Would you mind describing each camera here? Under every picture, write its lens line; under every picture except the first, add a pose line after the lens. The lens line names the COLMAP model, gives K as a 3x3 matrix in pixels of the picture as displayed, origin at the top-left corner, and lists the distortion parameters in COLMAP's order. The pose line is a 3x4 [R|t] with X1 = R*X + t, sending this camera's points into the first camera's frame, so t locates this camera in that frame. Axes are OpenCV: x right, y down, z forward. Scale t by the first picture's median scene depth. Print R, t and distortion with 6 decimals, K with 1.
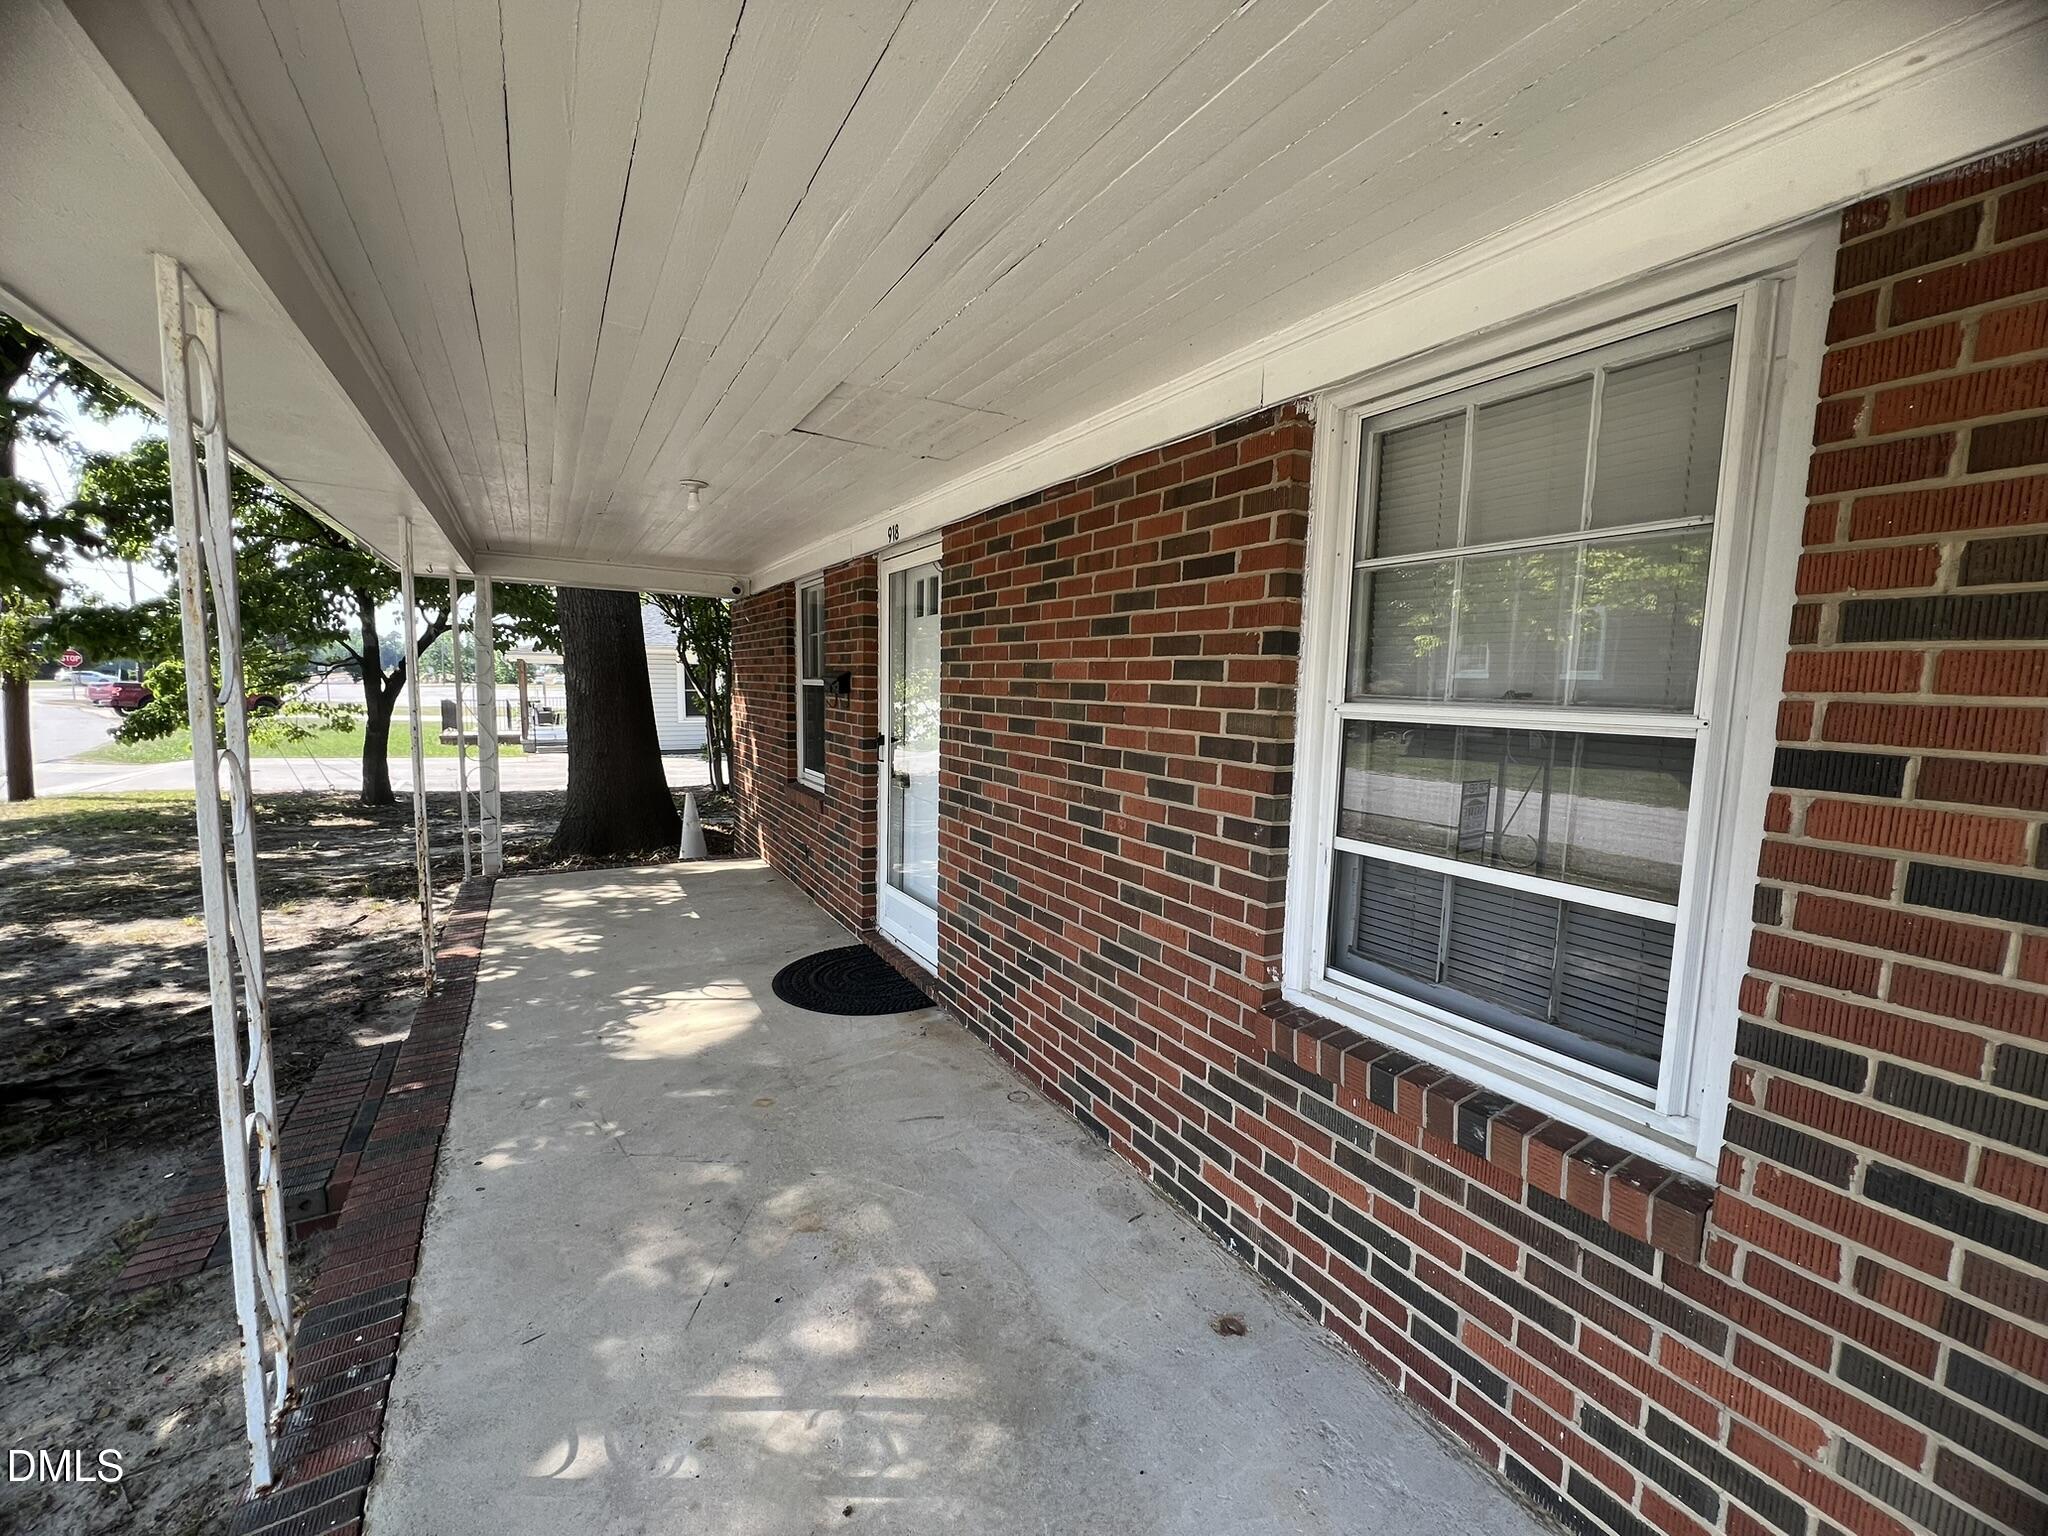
lens RADIAL K [[821.4, 0, 1036.2], [0, 821.4, 774.3], [0, 0, 1]] dist [-0.002099, 0.000352]
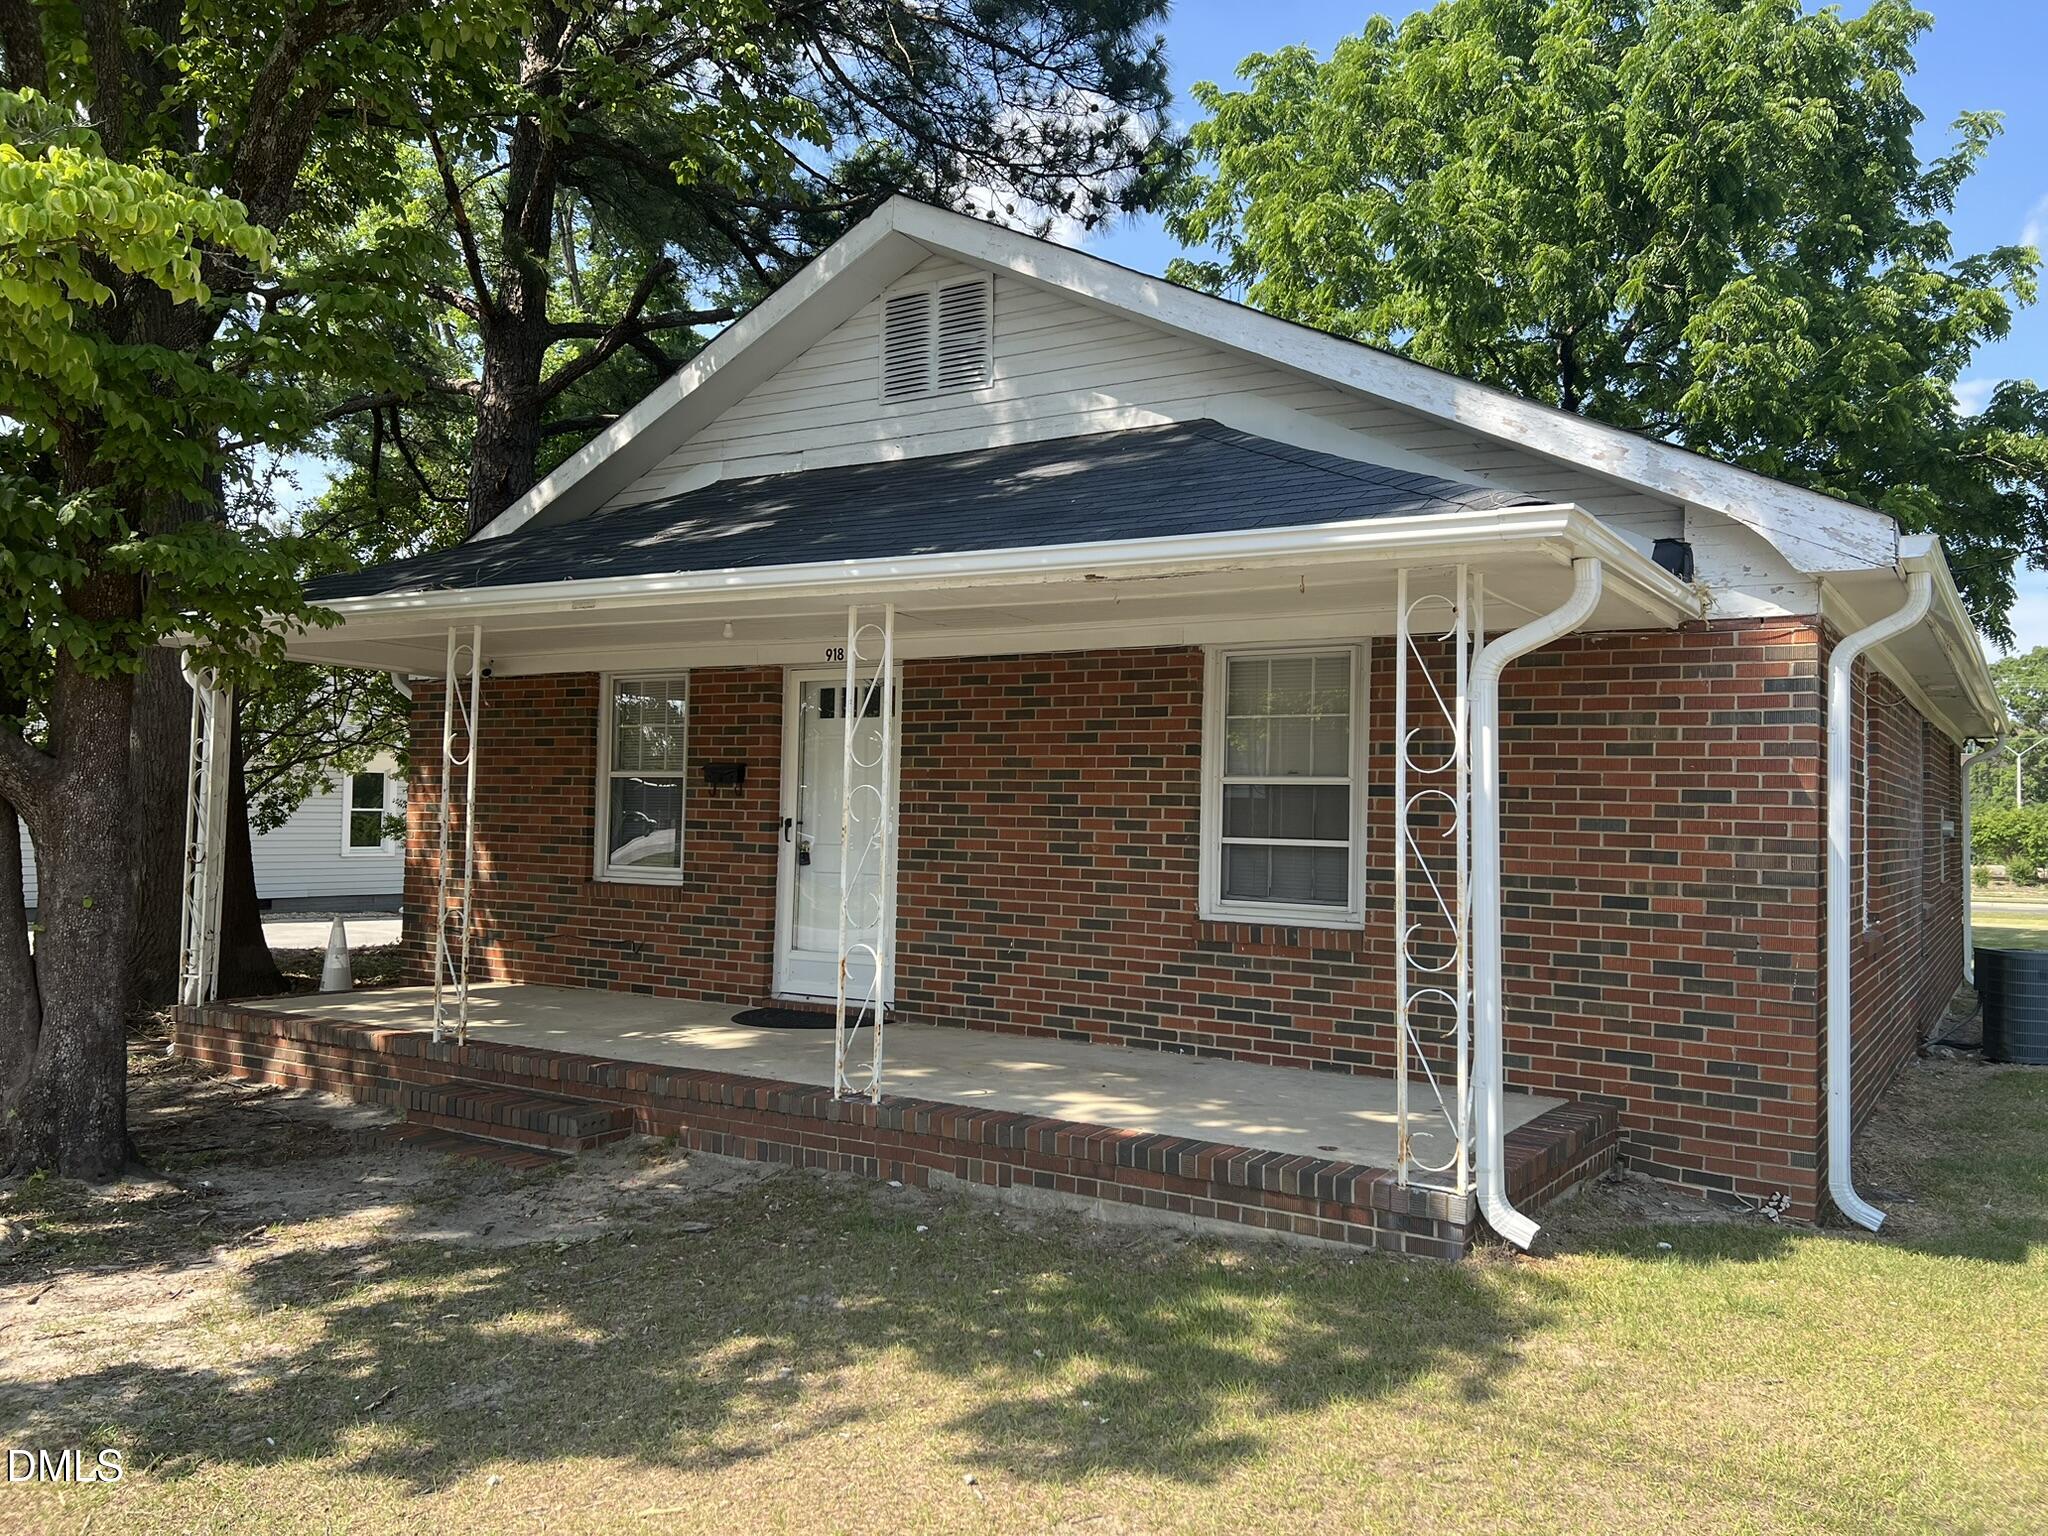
lens RADIAL K [[1560.0, 0, 1019.3], [0, 1560.0, 762.4], [0, 0, 1]] dist [0.015701, 0.000455]
pose [[0.894724, 0.012020, 0.446458, -1.813750], [0.048793, 0.991024, -0.124465, 0.337314], [-0.443946, 0.133146, 0.886106, -2.268568]]
